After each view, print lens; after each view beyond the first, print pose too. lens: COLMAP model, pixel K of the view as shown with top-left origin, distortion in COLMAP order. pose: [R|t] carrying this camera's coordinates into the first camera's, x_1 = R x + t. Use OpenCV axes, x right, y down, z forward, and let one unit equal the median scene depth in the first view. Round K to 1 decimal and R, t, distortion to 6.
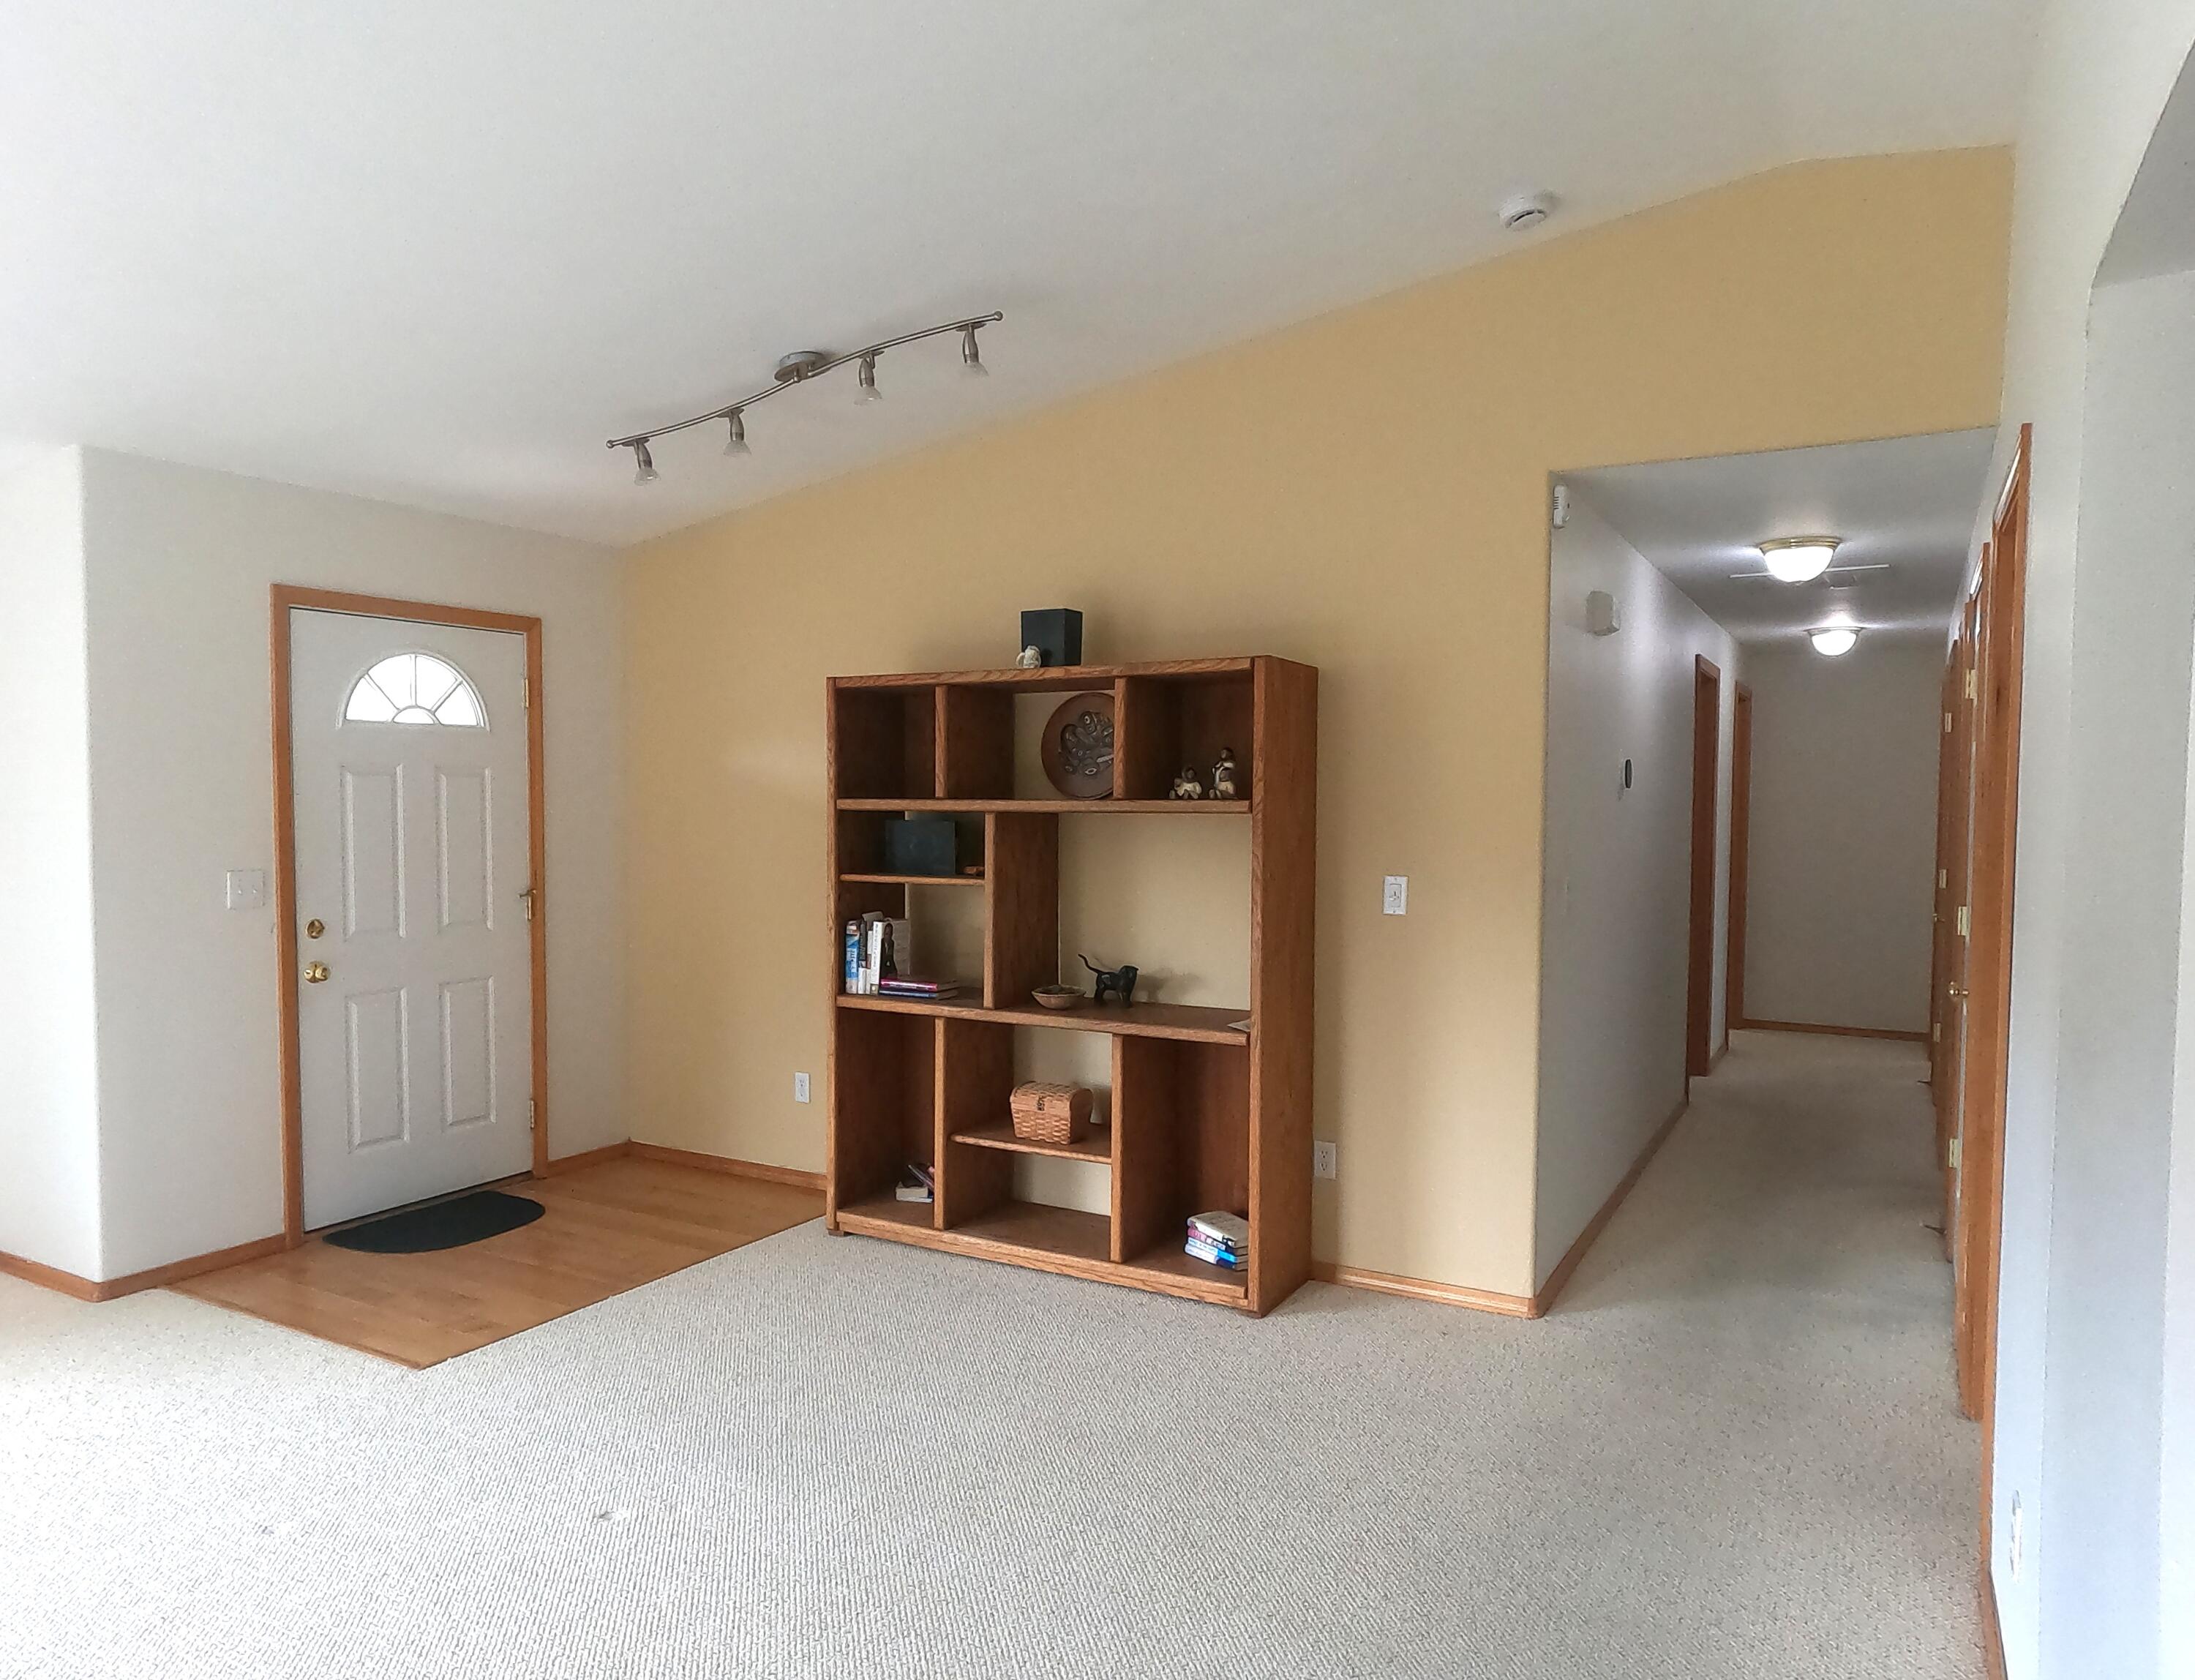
lens RADIAL K [[1477.6, 0, 1099.0], [0, 1477.6, 843.8], [0, 0, 1]] dist [0.010463, -0.000956]
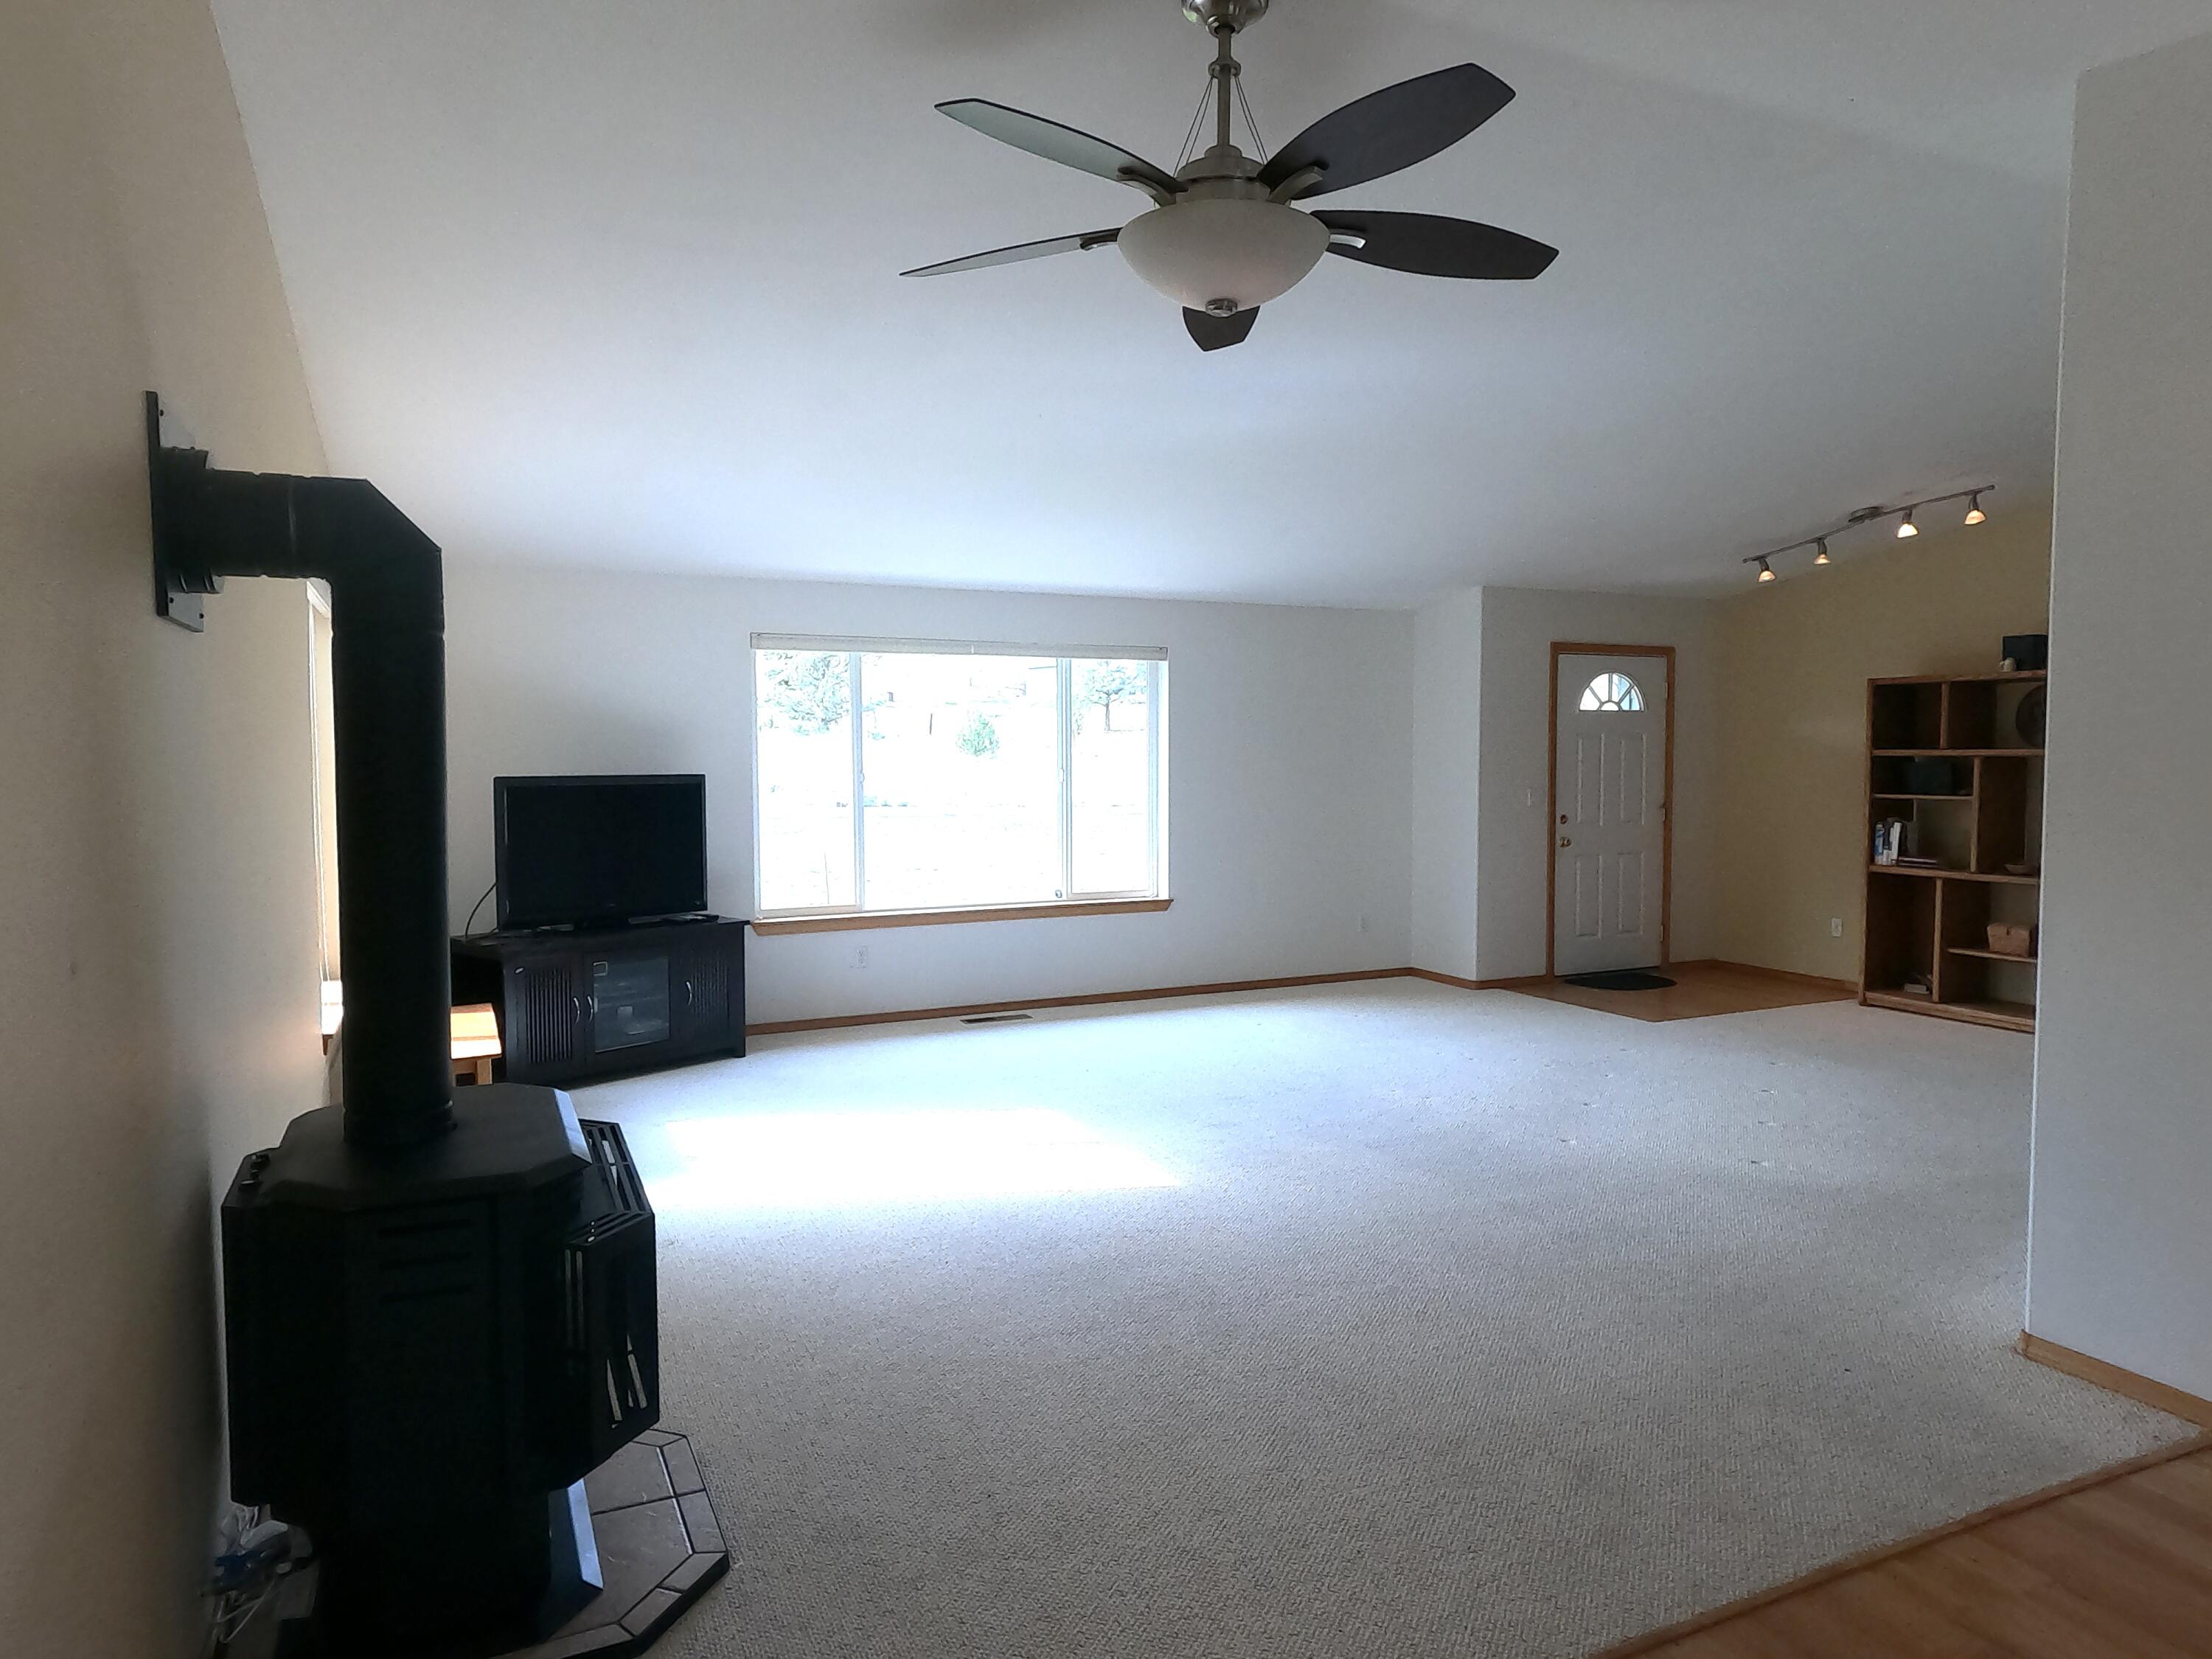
lens RADIAL K [[1382.3, 0, 1106.0], [0, 1382.3, 824.3], [0, 0, 1]] dist [-0.008053, 0.009577]
pose [[0.805436, 0.023735, -0.592207, 0.055936], [-0.013128, 0.999667, 0.022211, 0.032060], [0.592537, -0.010115, 0.805480, -0.804562]]
